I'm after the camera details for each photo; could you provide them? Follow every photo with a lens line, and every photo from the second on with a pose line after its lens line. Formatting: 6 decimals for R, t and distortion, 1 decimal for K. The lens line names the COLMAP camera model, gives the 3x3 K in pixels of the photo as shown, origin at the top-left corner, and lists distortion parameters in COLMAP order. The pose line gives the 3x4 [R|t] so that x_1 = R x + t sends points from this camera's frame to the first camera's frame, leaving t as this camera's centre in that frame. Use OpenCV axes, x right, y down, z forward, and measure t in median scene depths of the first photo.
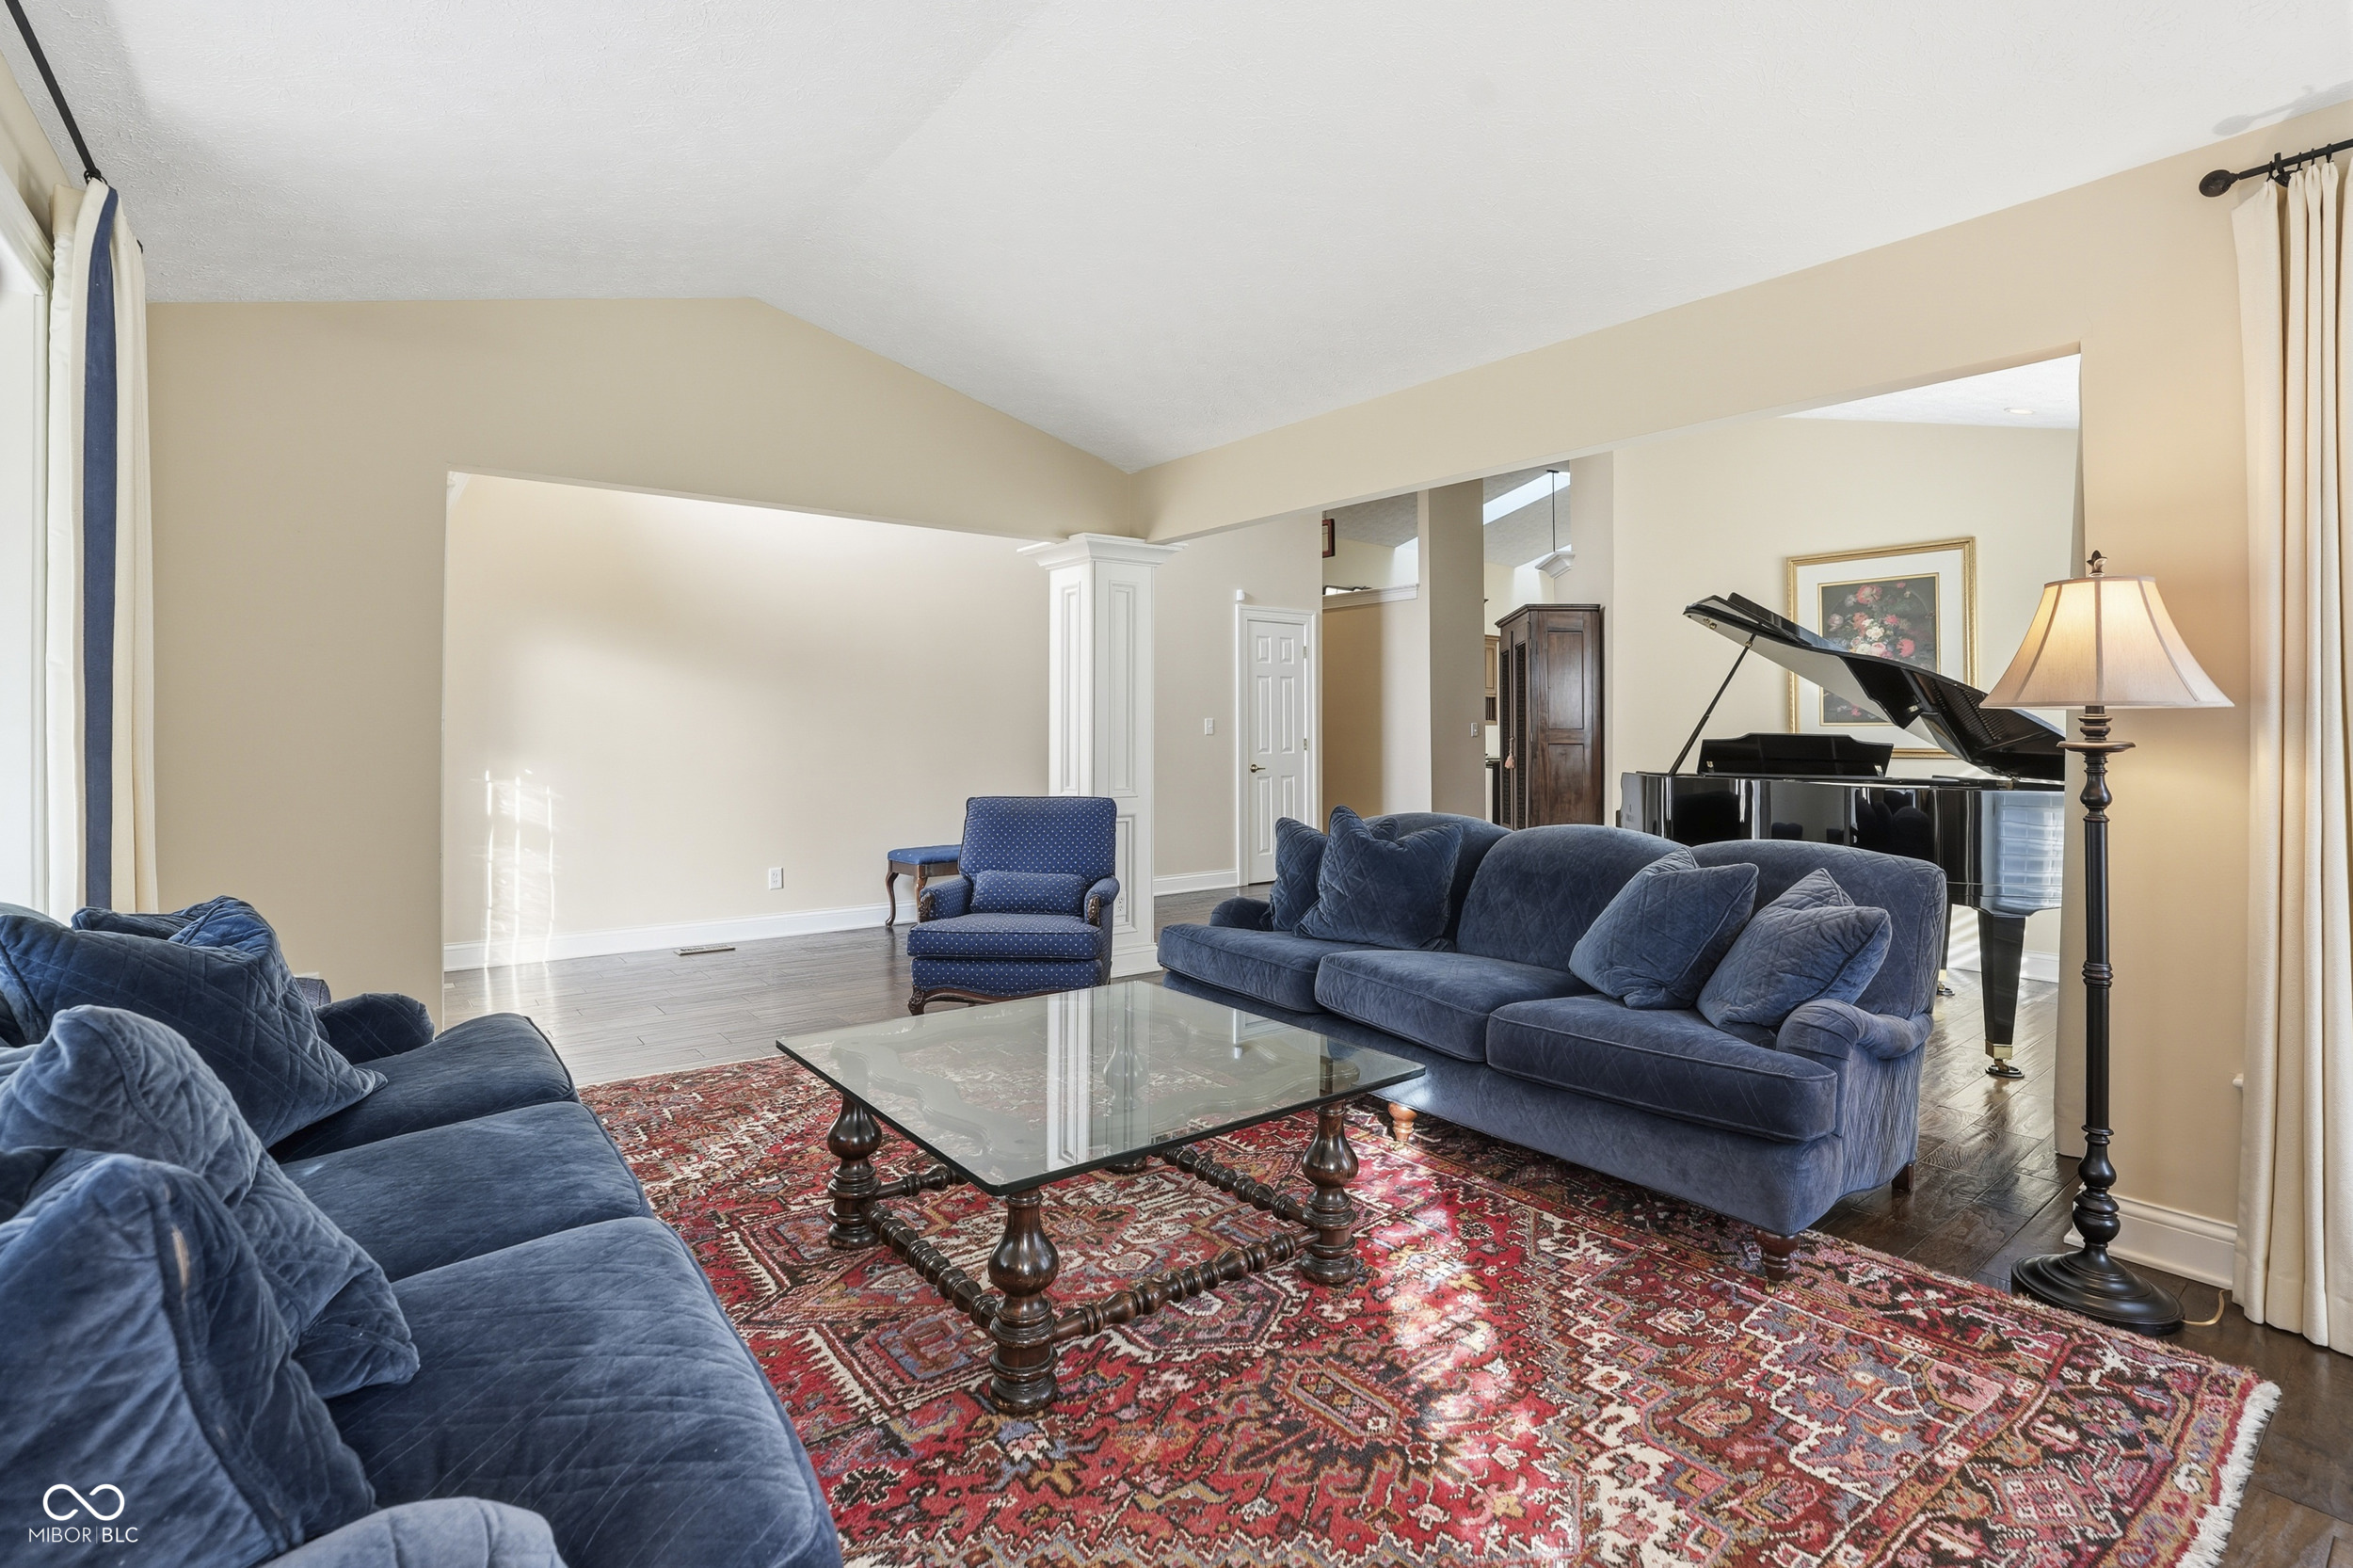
lens RADIAL K [[1091.0, 0, 1172.0], [0, 1091.0, 774.8], [0, 0, 1]] dist [-0.069340, 0.025445]
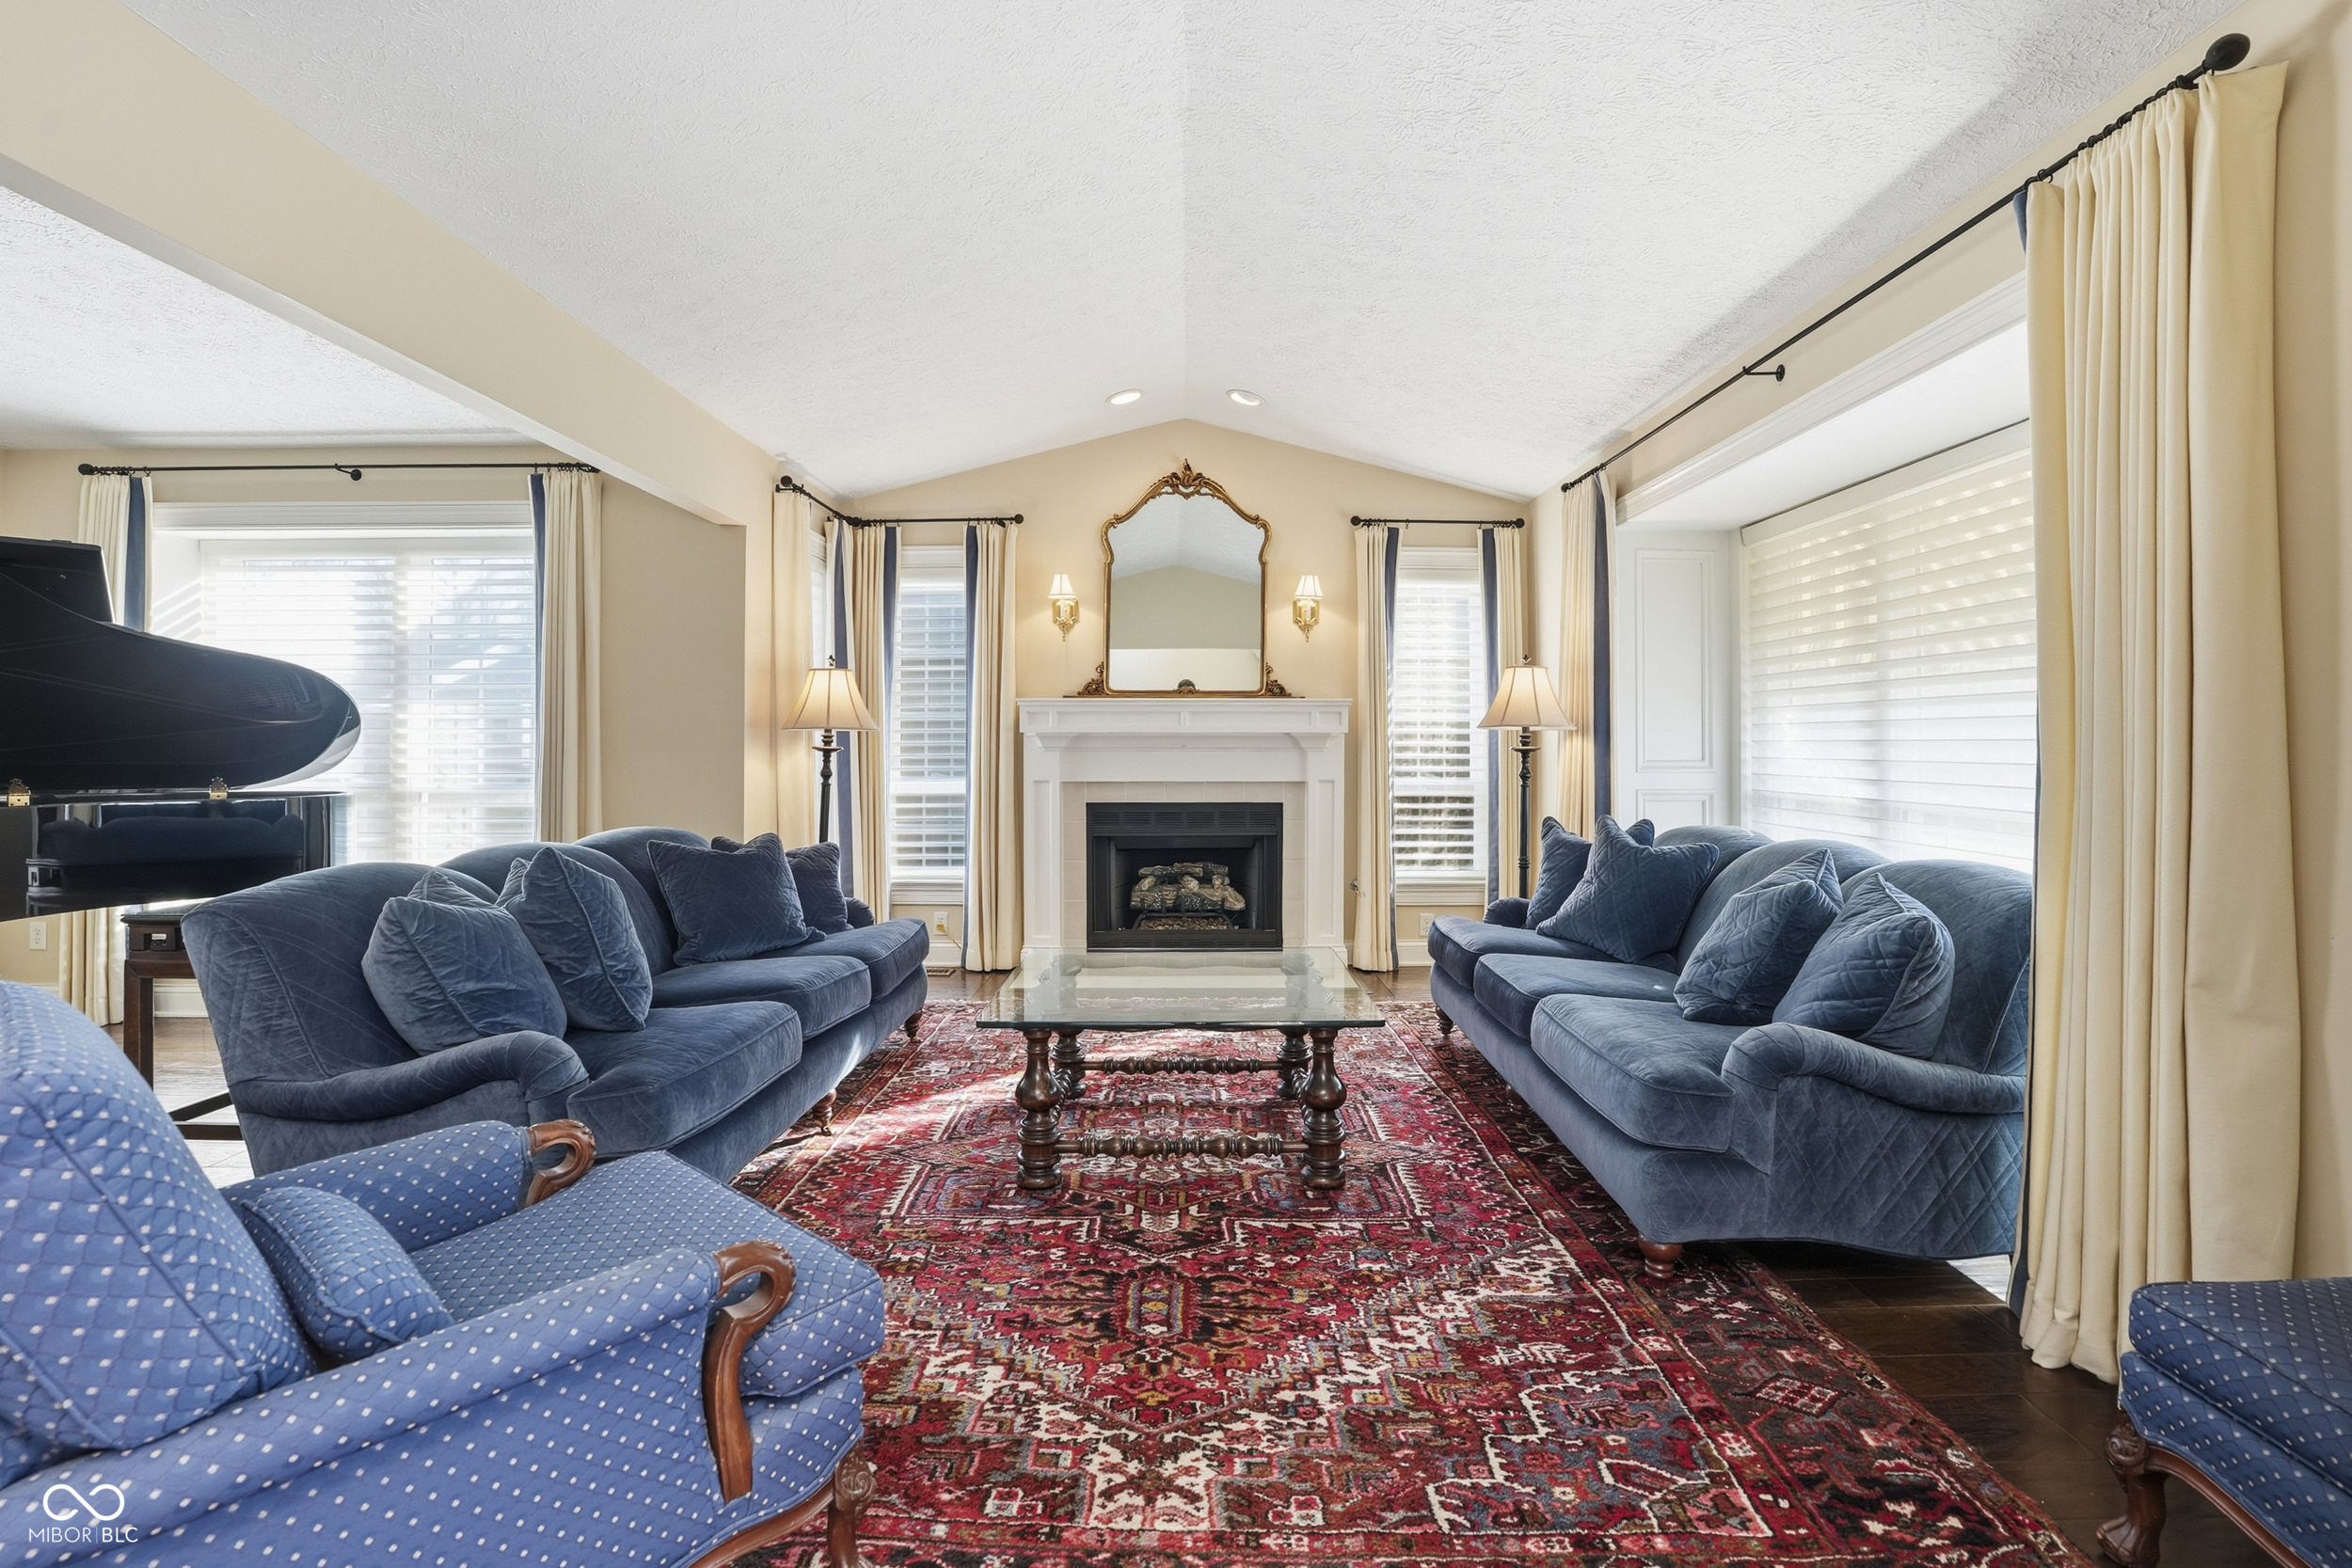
lens RADIAL K [[1090.5, 0, 1171.5], [0, 1090.5, 774.8], [0, 0, 1]] dist [-0.069340, 0.025445]
pose [[-0.777686, -0.020480, 0.628319, -0.807189], [0.016255, 0.998480, 0.052664, -0.065027], [-0.628443, 0.051170, -0.776171, 1.795745]]
